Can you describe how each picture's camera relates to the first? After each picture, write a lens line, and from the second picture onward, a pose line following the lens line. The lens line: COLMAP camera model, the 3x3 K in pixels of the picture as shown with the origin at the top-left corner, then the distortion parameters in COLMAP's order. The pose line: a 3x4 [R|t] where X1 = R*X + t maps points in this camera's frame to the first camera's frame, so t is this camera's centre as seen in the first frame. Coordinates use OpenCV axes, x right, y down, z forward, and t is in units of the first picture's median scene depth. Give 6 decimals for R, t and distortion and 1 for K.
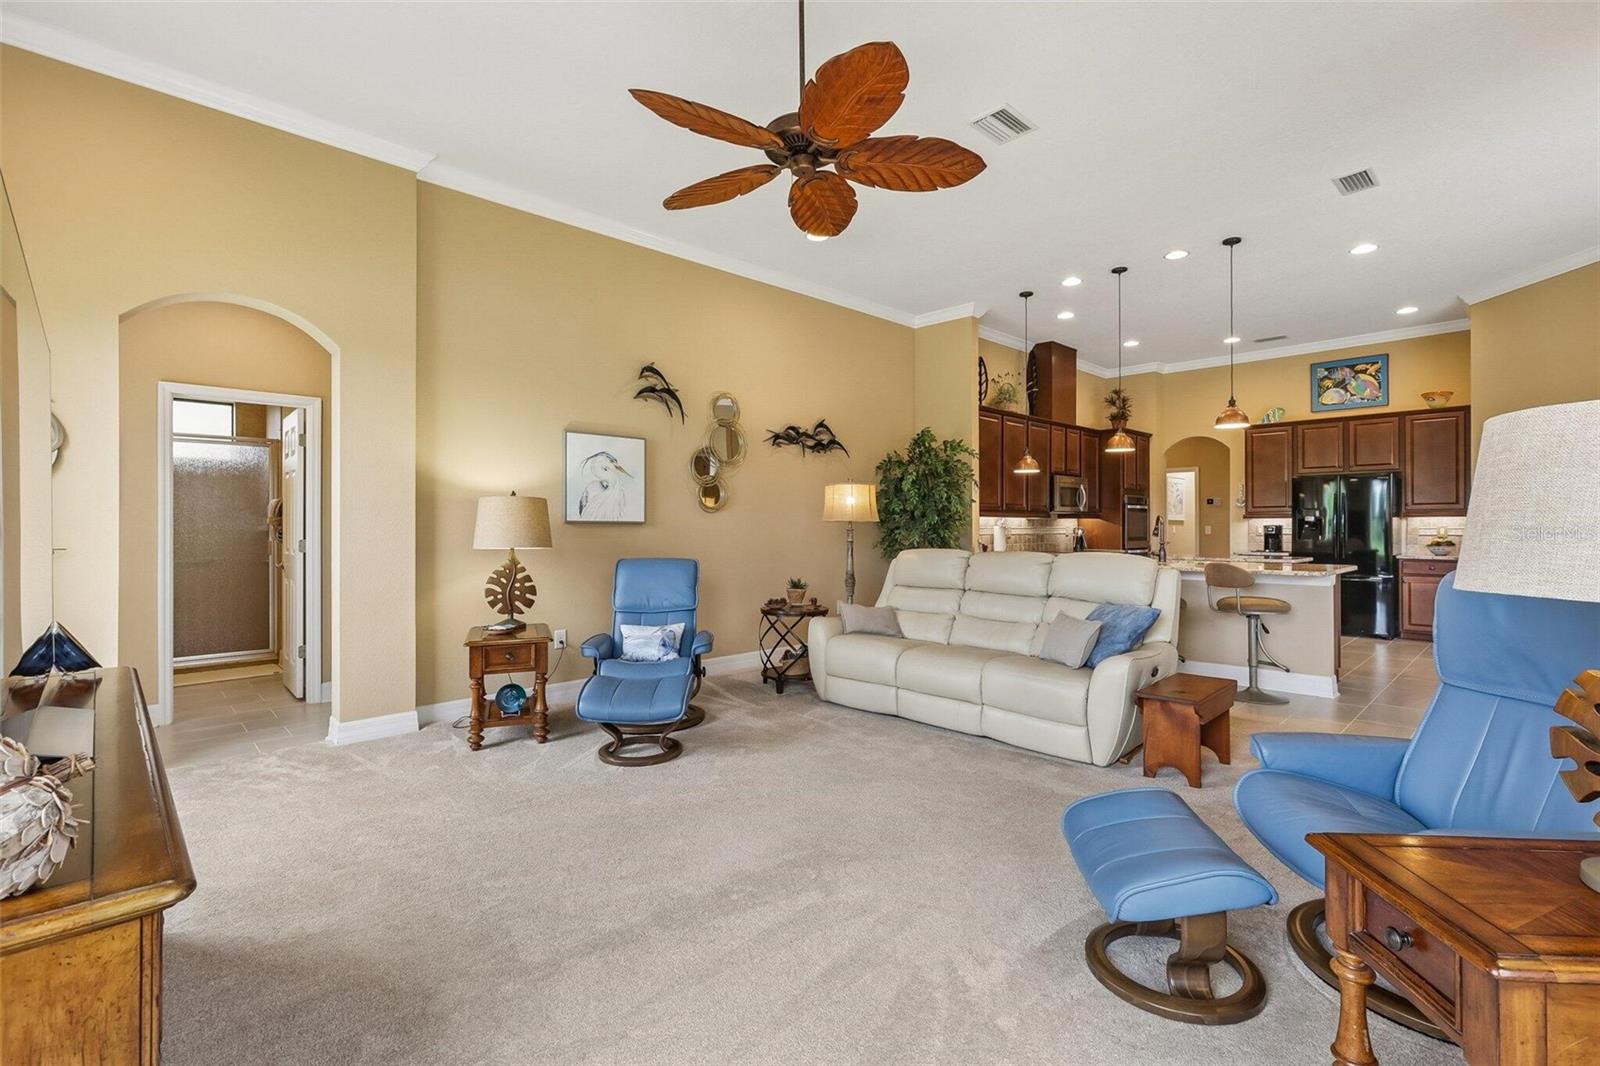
lens RADIAL K [[723.8, 0, 797.3], [0, 723.8, 526.5], [0, 0, 1]] dist [-0.000152, 0.000477]
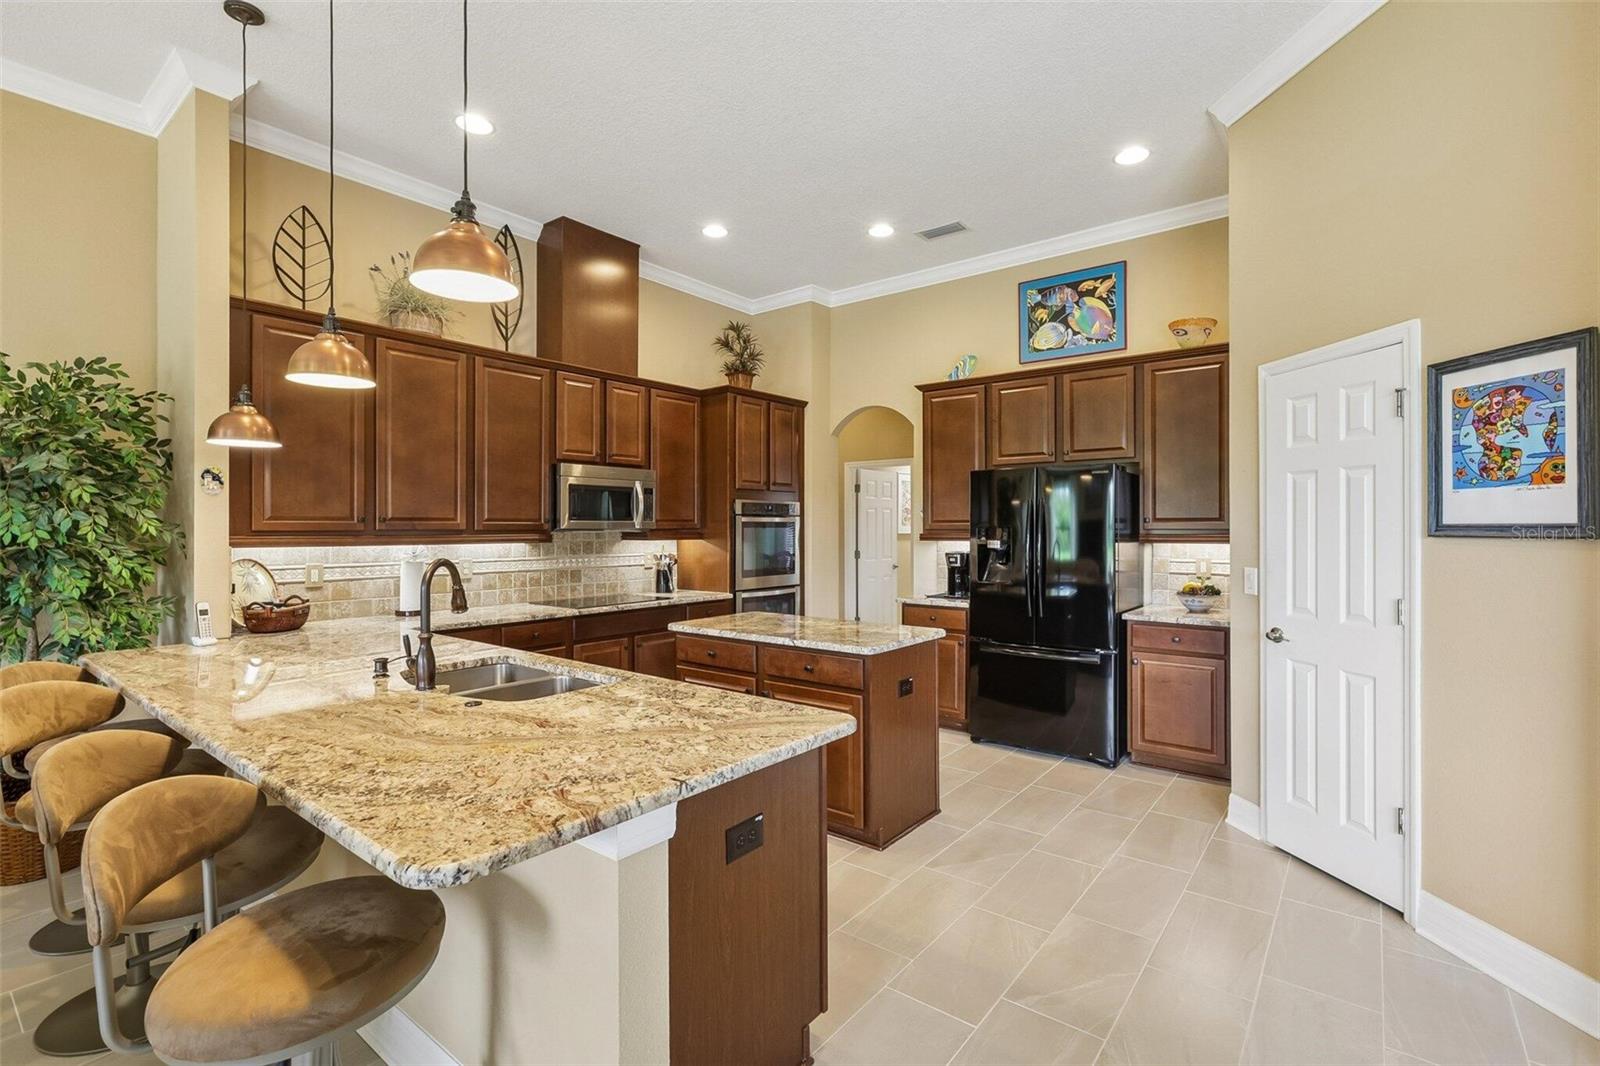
lens RADIAL K [[723.8, 0, 806.4], [0, 723.8, 523.4], [0, 0, 1]] dist [-0.000152, 0.000477]
pose [[0.989987, 0.000027, 0.141160, 0.463440], [0.000872, 0.999980, -0.006307, -0.022300], [-0.141157, 0.006367, 0.989967, 0.444068]]
